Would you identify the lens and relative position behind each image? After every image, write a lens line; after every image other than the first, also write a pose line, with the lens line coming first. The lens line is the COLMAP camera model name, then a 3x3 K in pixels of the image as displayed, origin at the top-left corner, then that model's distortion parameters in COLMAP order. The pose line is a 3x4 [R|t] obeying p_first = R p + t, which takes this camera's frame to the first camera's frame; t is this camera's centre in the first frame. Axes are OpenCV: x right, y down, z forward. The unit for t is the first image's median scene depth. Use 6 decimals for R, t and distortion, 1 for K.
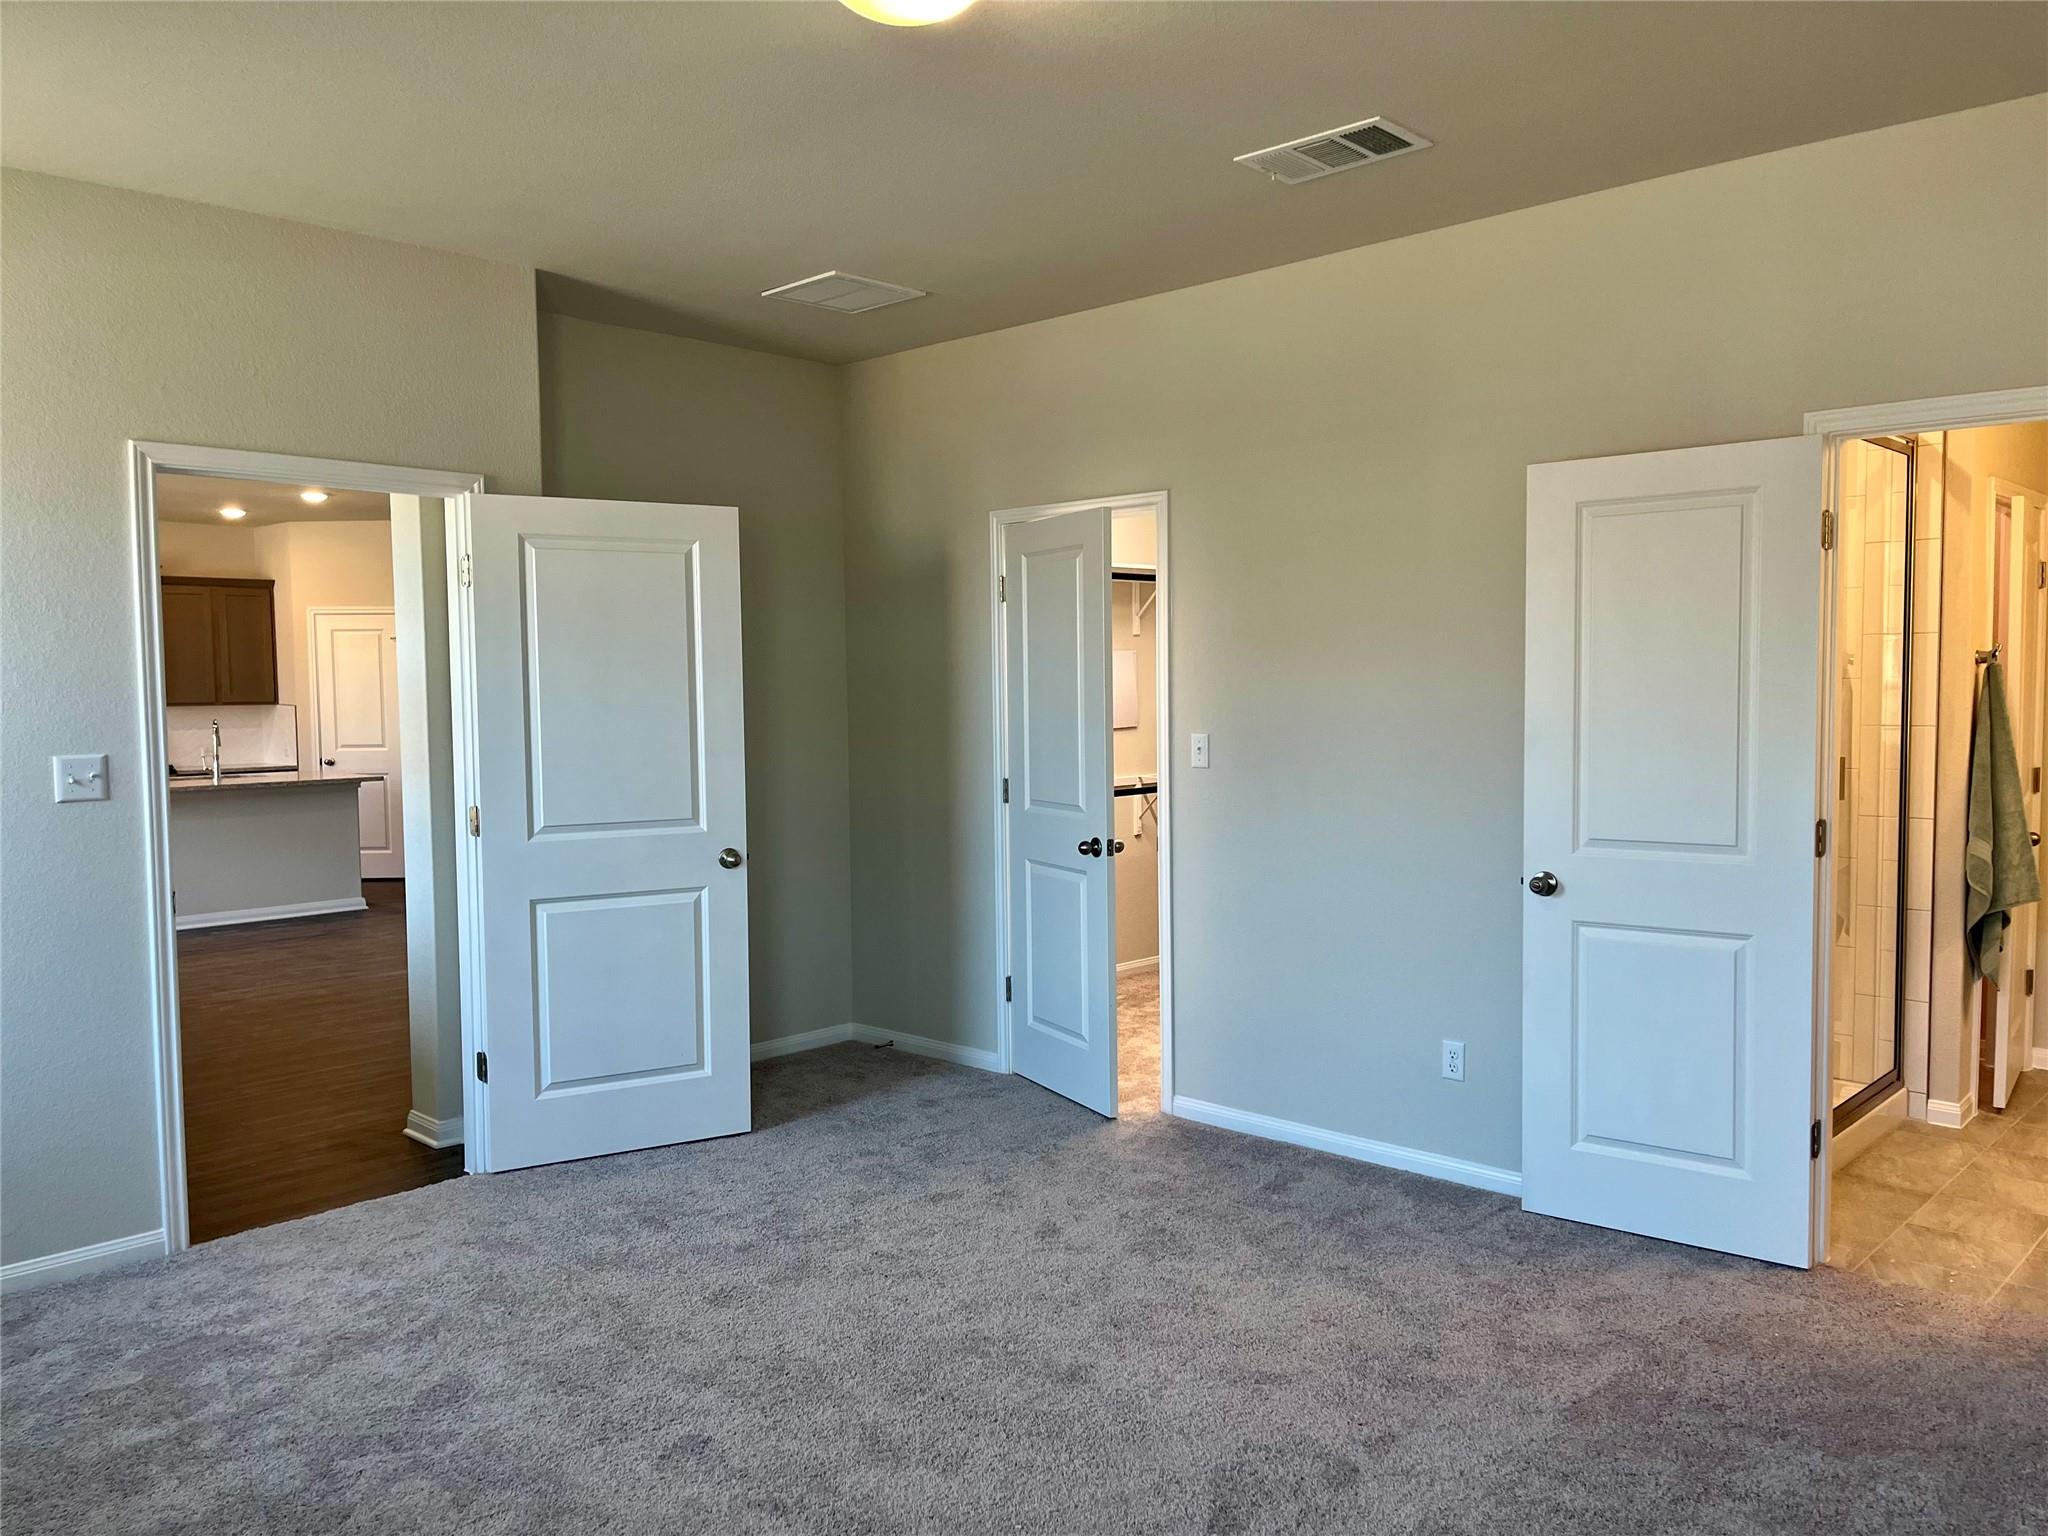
lens RADIAL K [[1540.1, 0, 1023.6], [0, 1540.1, 770.6], [0, 0, 1]] dist [0.072859, -0.092812]
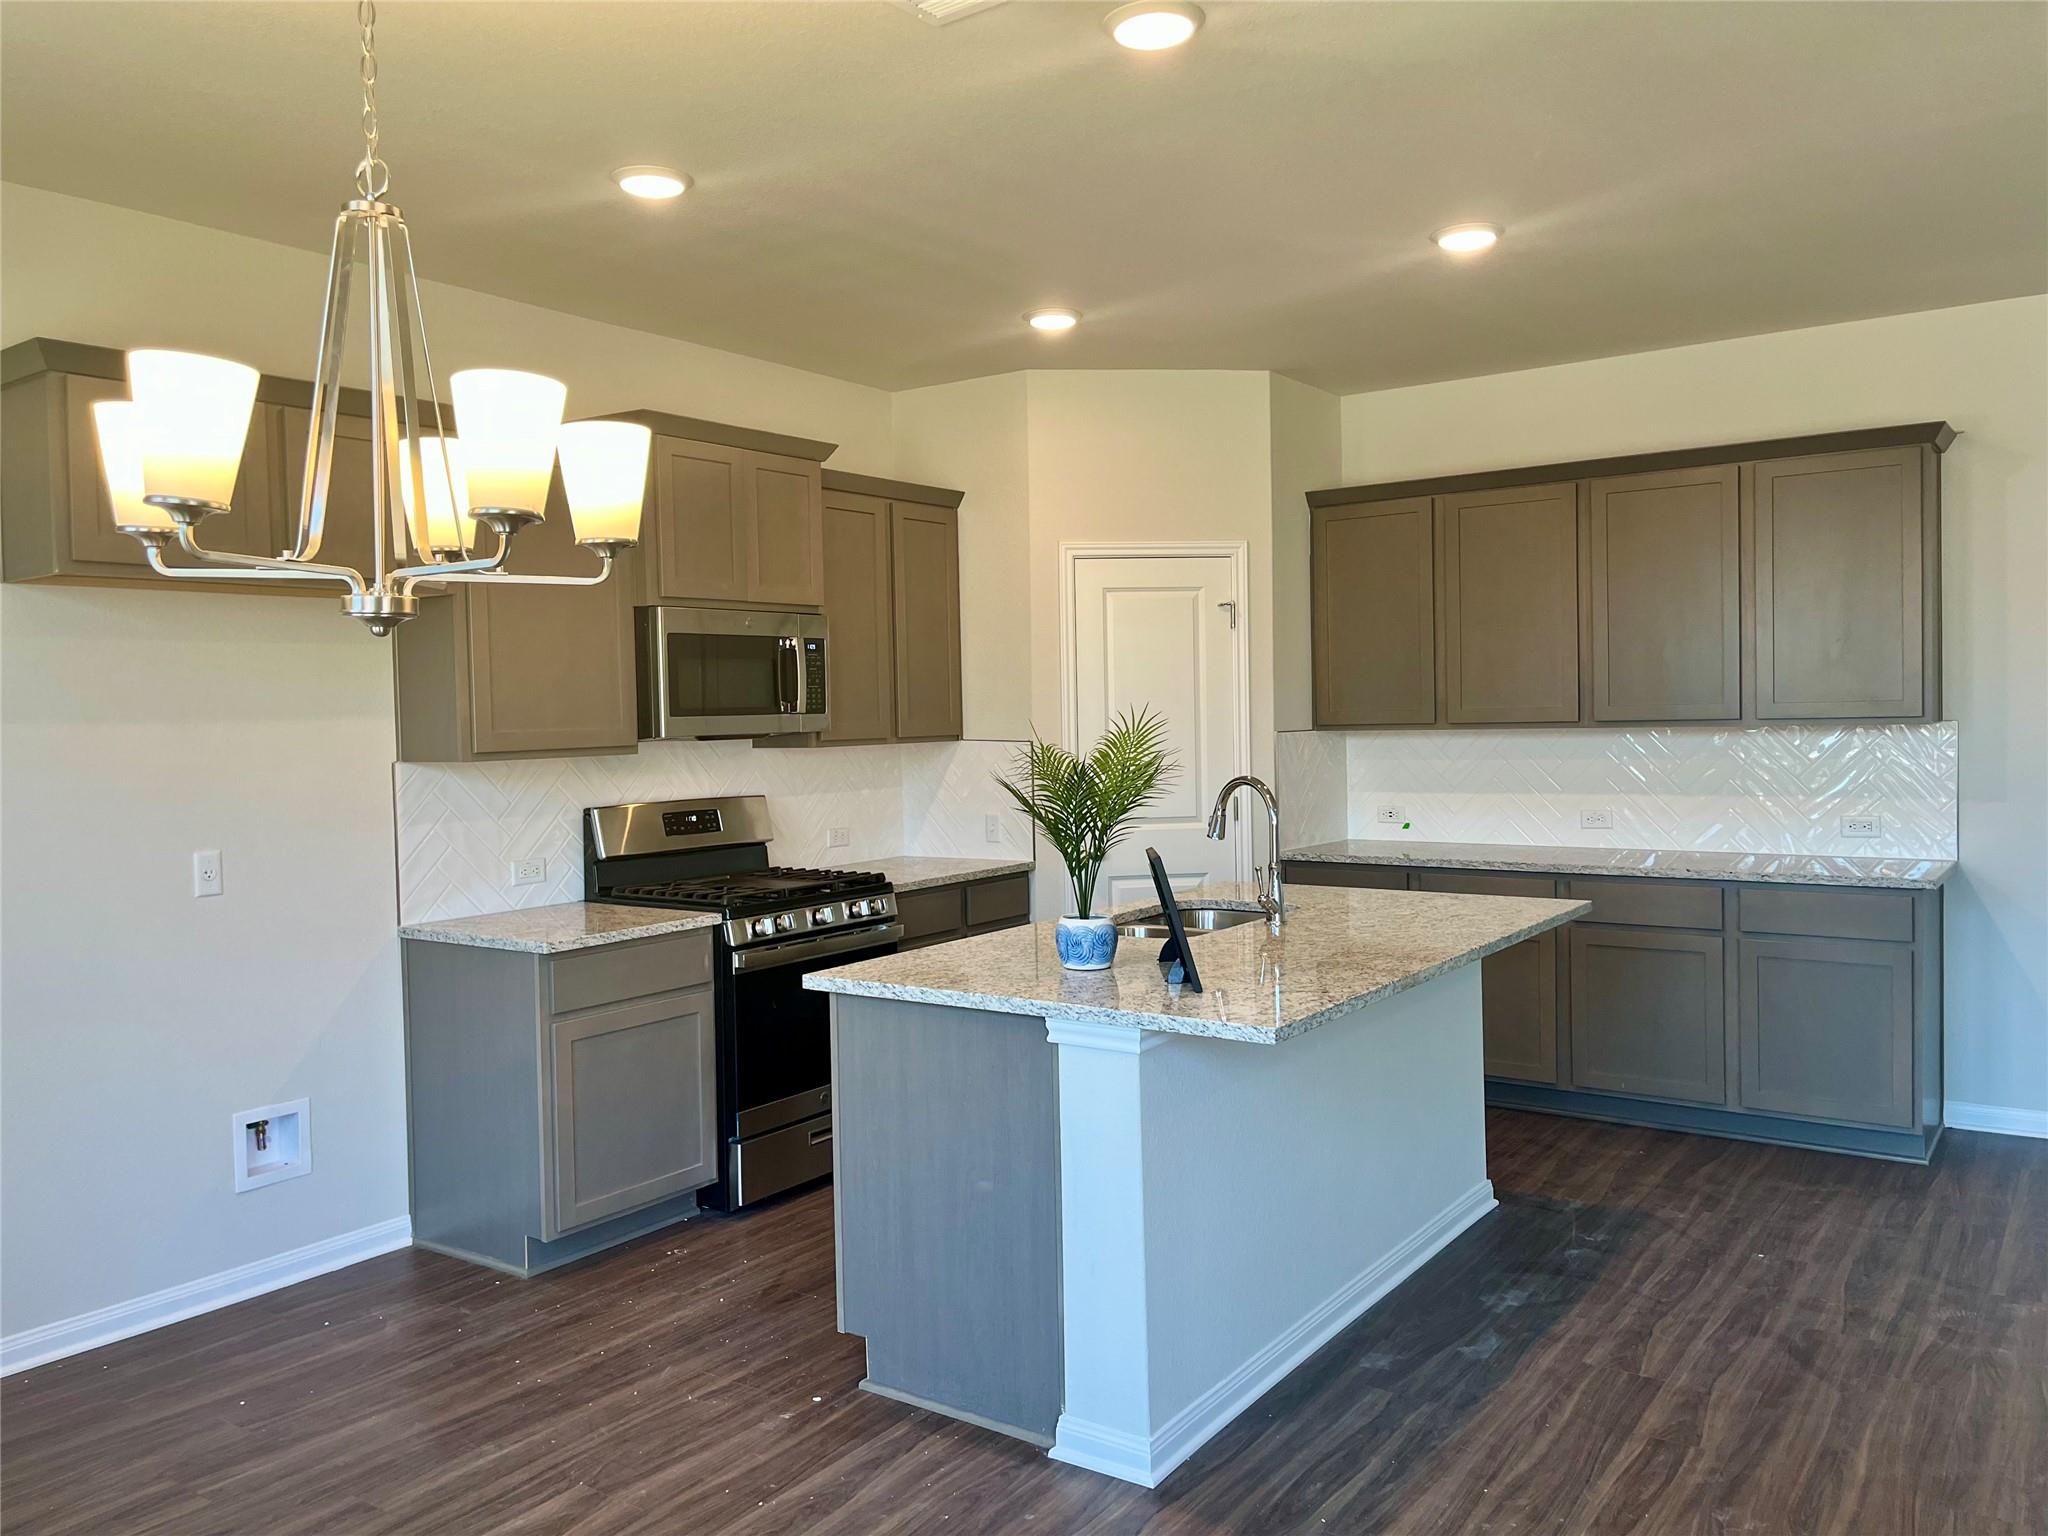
lens RADIAL K [[1540.1, 0, 1023.3], [0, 1540.1, 760.5], [0, 0, 1]] dist [0.072859, -0.092812]
pose [[0.989056, -0.015278, 0.146744, -0.540625], [0.019792, 0.999373, -0.029347, -0.021427], [-0.146204, 0.031930, 0.988739, 0.516452]]
